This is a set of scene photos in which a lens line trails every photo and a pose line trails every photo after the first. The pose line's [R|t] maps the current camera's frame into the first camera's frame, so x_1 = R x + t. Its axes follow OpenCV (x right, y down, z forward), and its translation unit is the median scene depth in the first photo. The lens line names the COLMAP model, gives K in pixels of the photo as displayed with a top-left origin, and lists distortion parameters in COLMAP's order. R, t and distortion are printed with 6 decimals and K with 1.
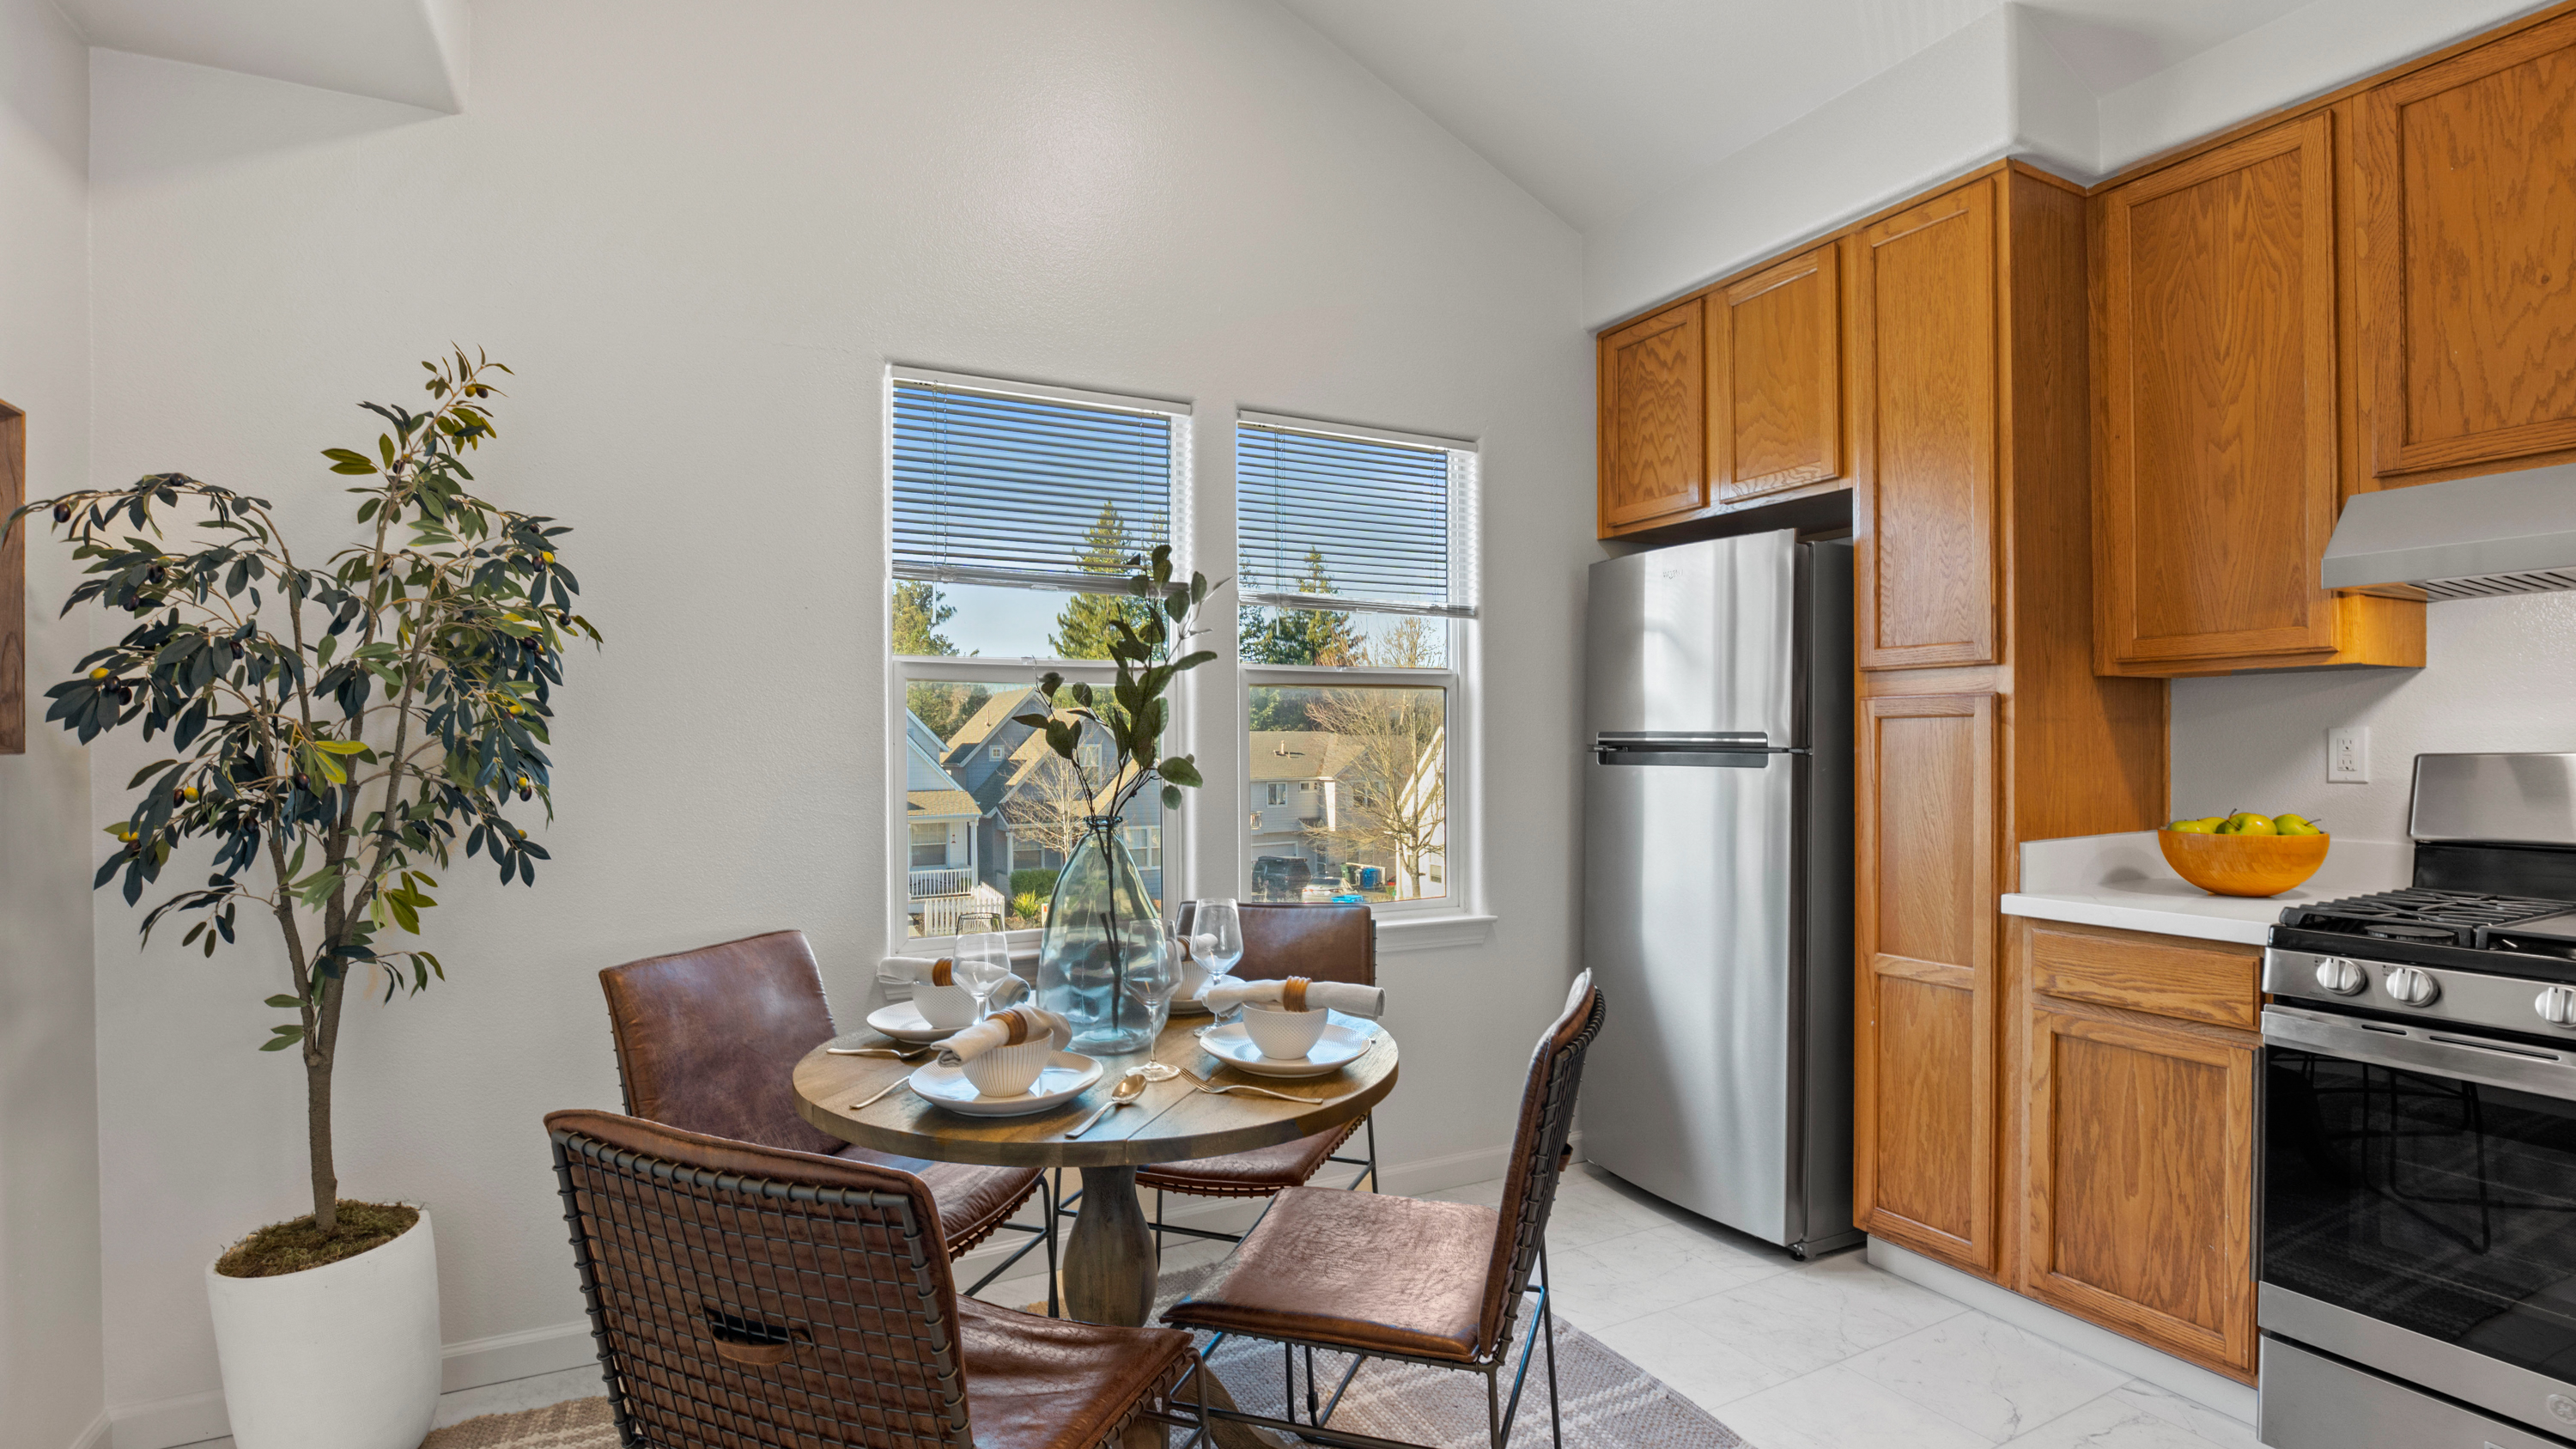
lens RADIAL K [[1194.7, 0, 1285.8], [0, 1194.7, 748.2], [0, 0, 1]] dist [-0.025458, 0.000572]
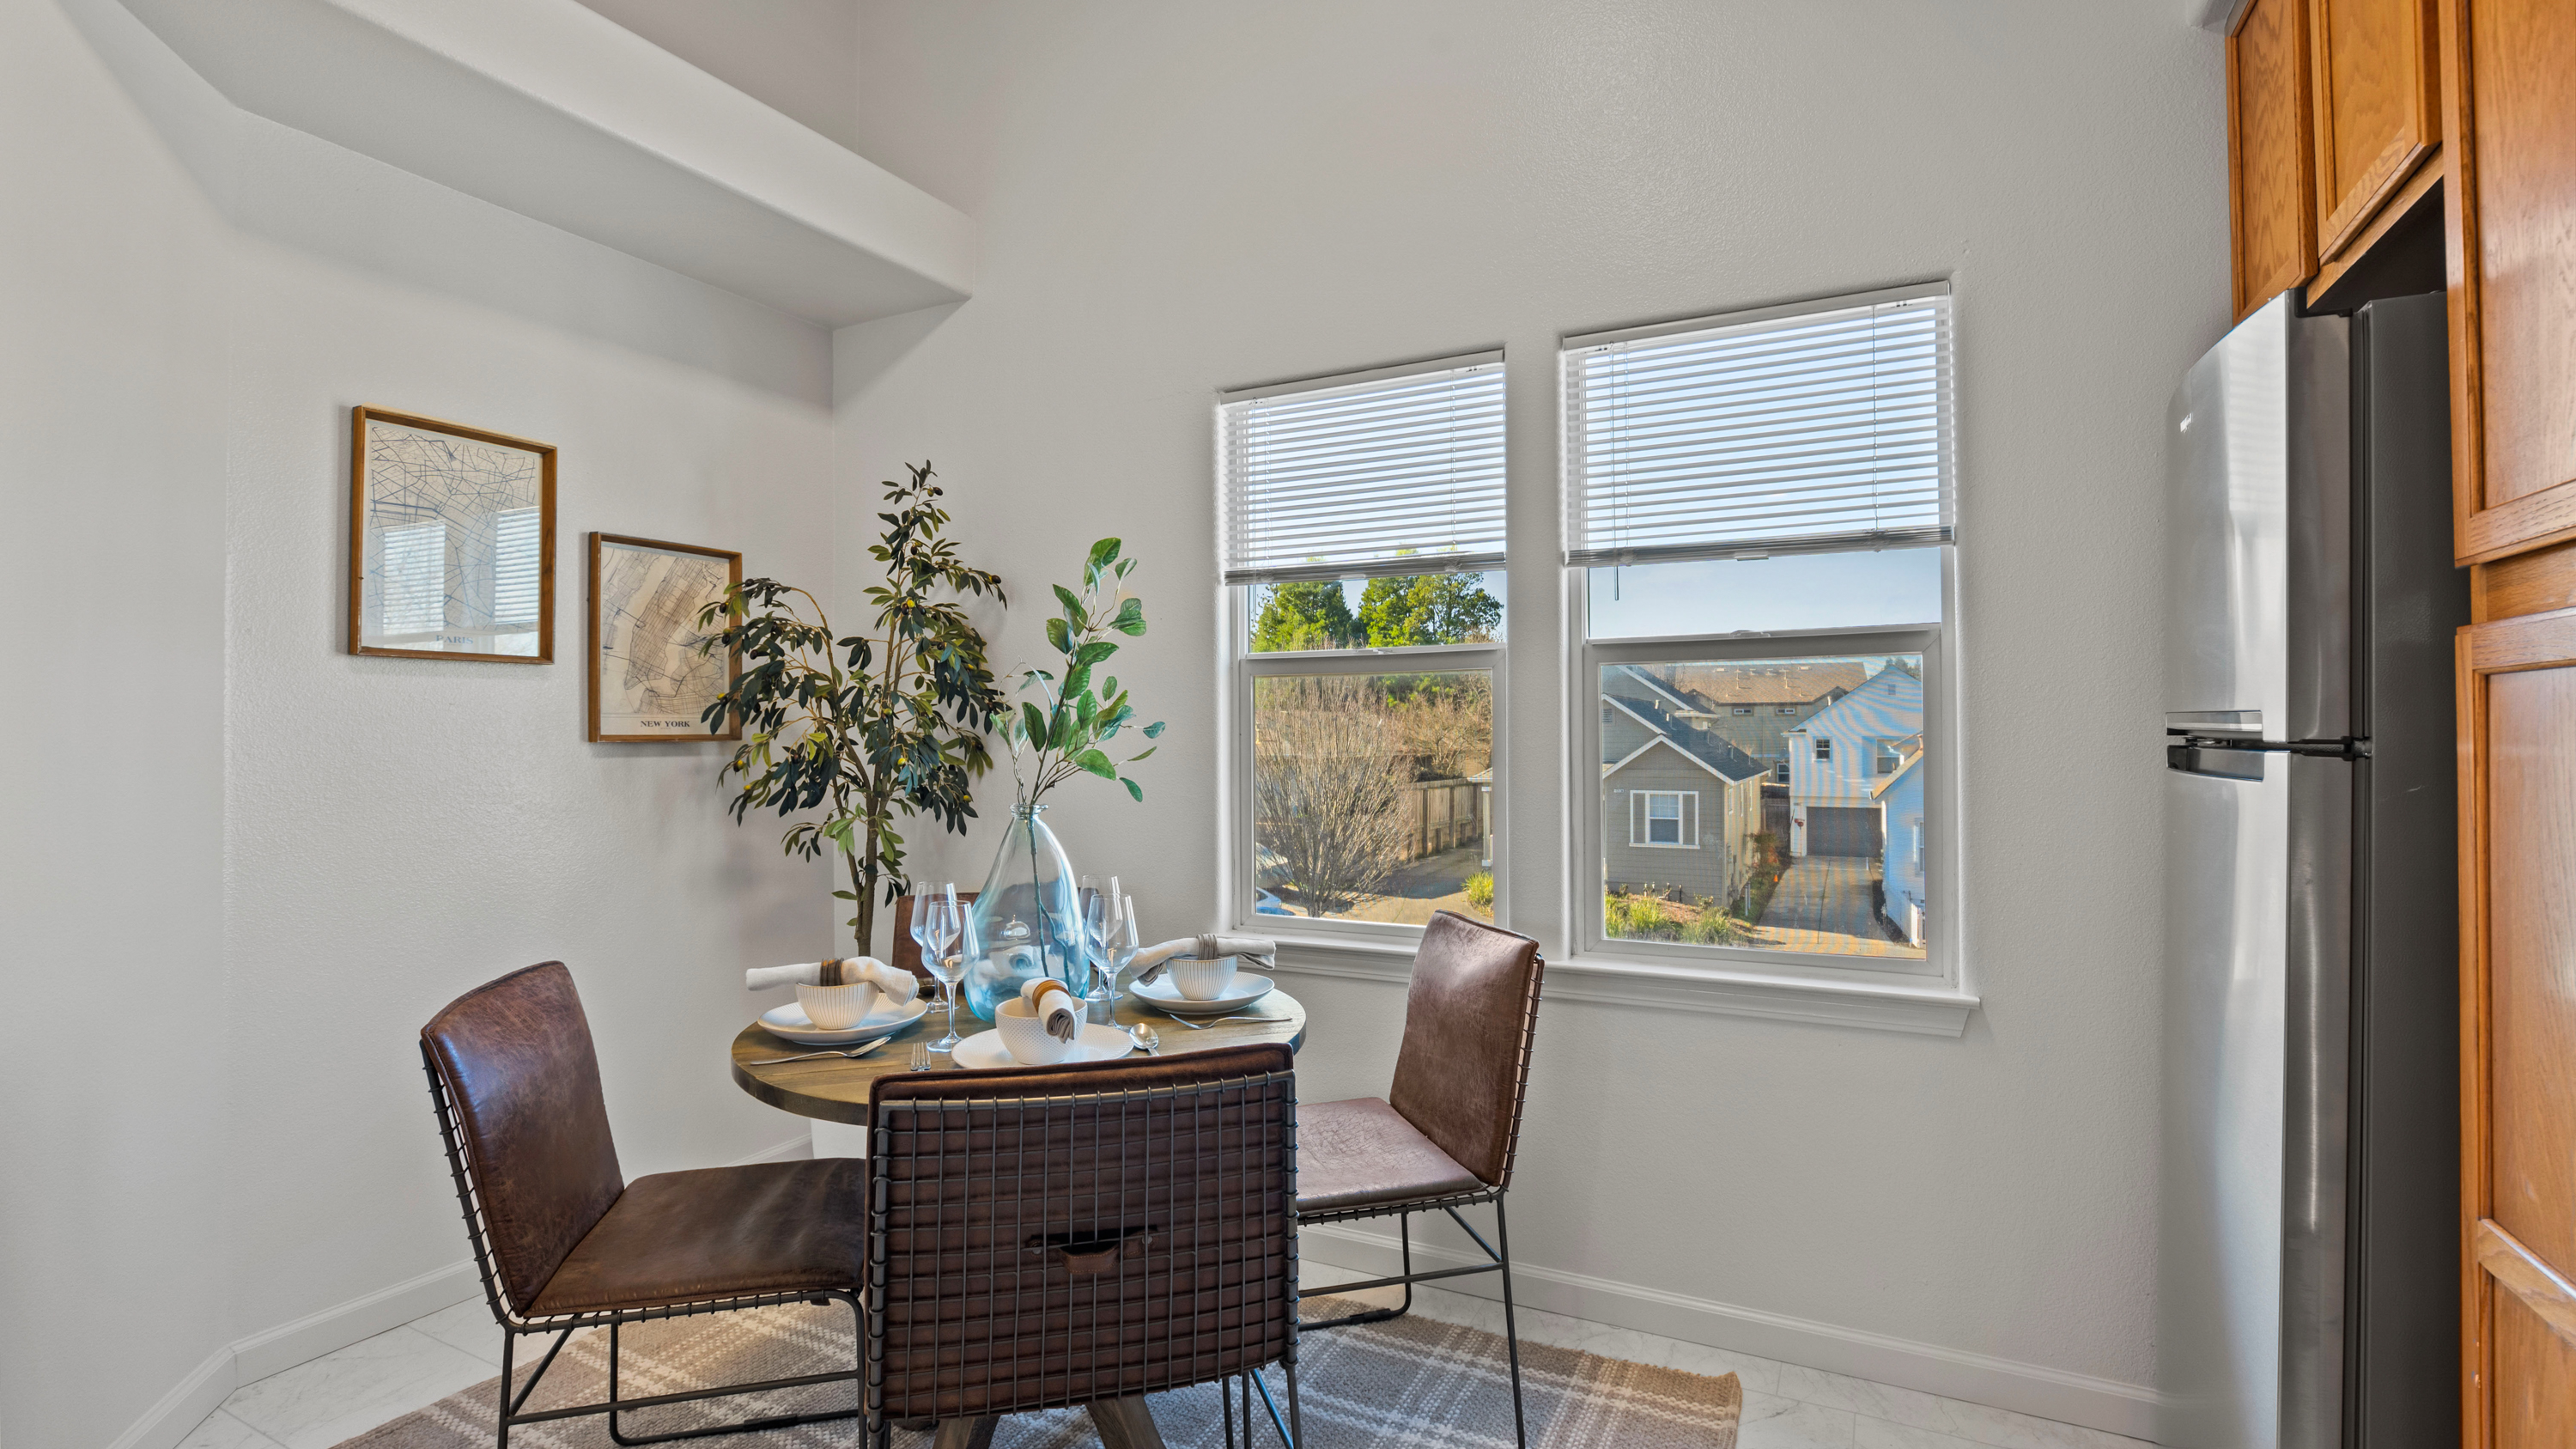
lens RADIAL K [[1182.4, 0, 1285.7], [0, 1182.4, 722.0], [0, 0, 1]] dist [-0.032291, 0.005182]
pose [[0.577060, -0.008720, -0.816655, 0.751890], [-0.001556, 0.999929, -0.011776, -0.002953], [0.816700, 0.008066, 0.577006, 0.521317]]
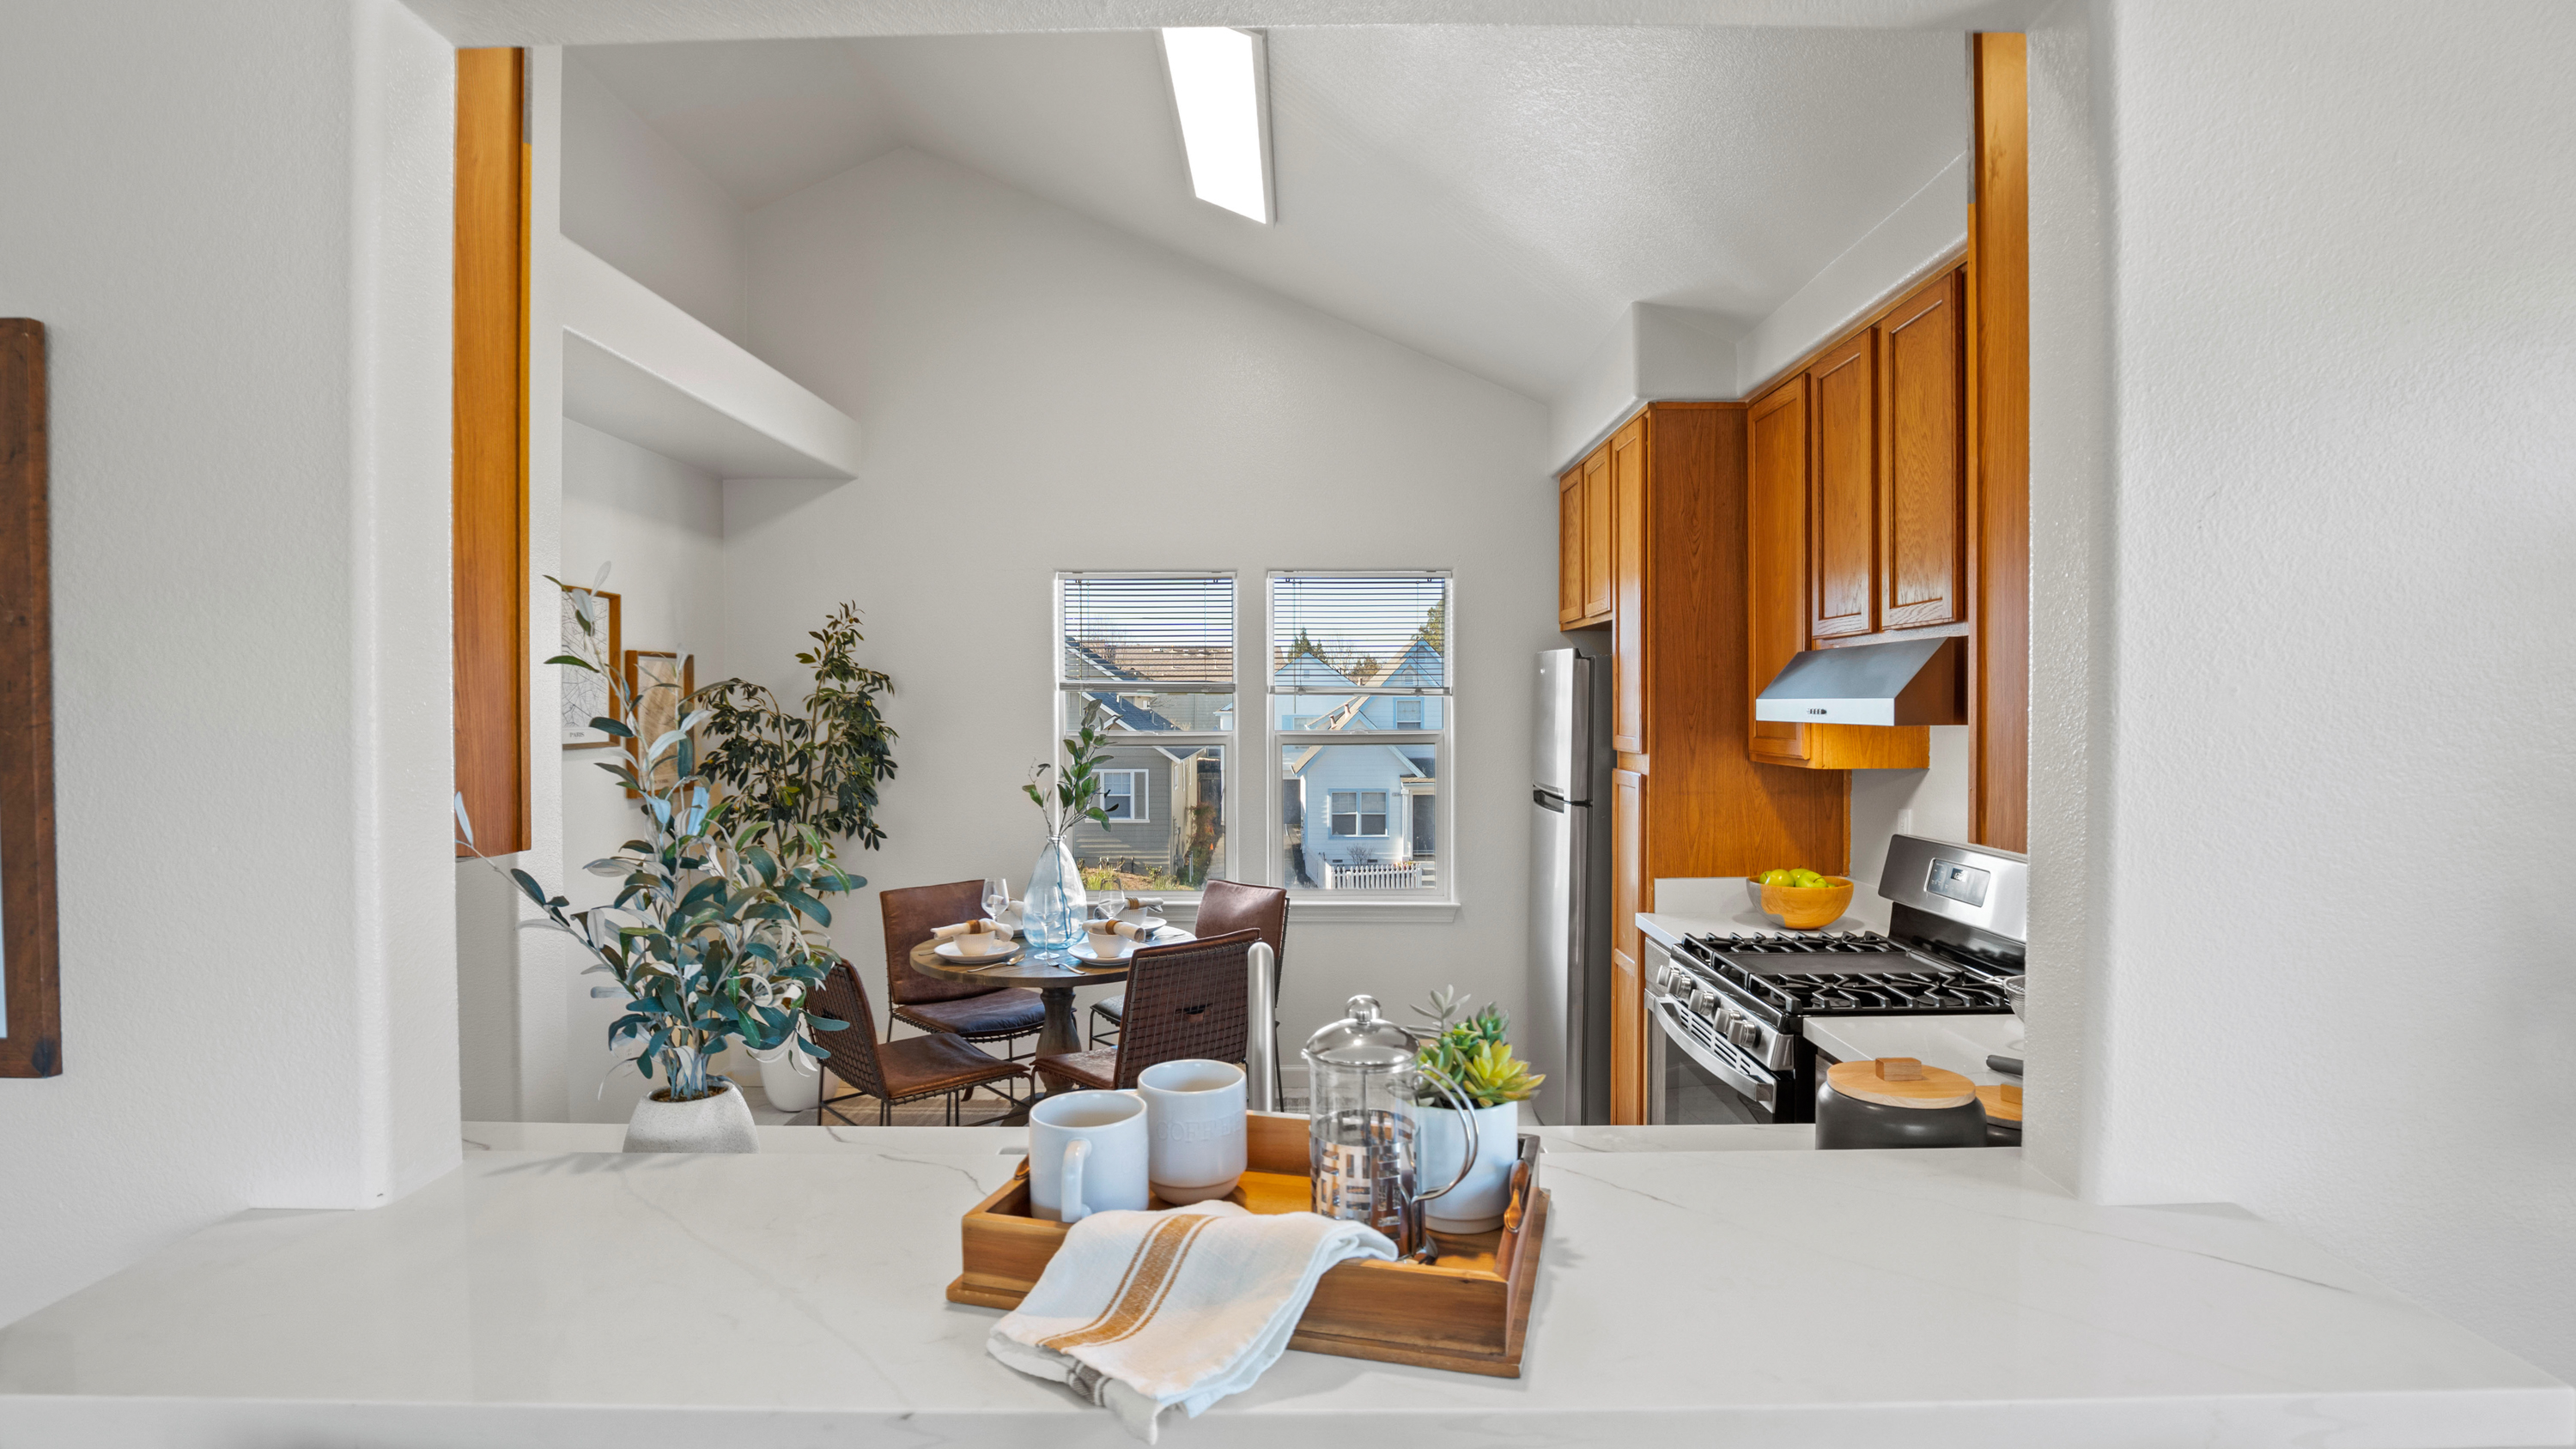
lens RADIAL K [[1233.7, 0, 1288.1], [0, 1233.7, 728.1], [0, 0, 1]] dist [-0.028161, 0.000106]
pose [[0.884718, 0.011006, -0.465996, 1.069861], [-0.004259, 0.999870, 0.015530, -0.145634], [0.466106, -0.011755, 0.884651, -0.622847]]
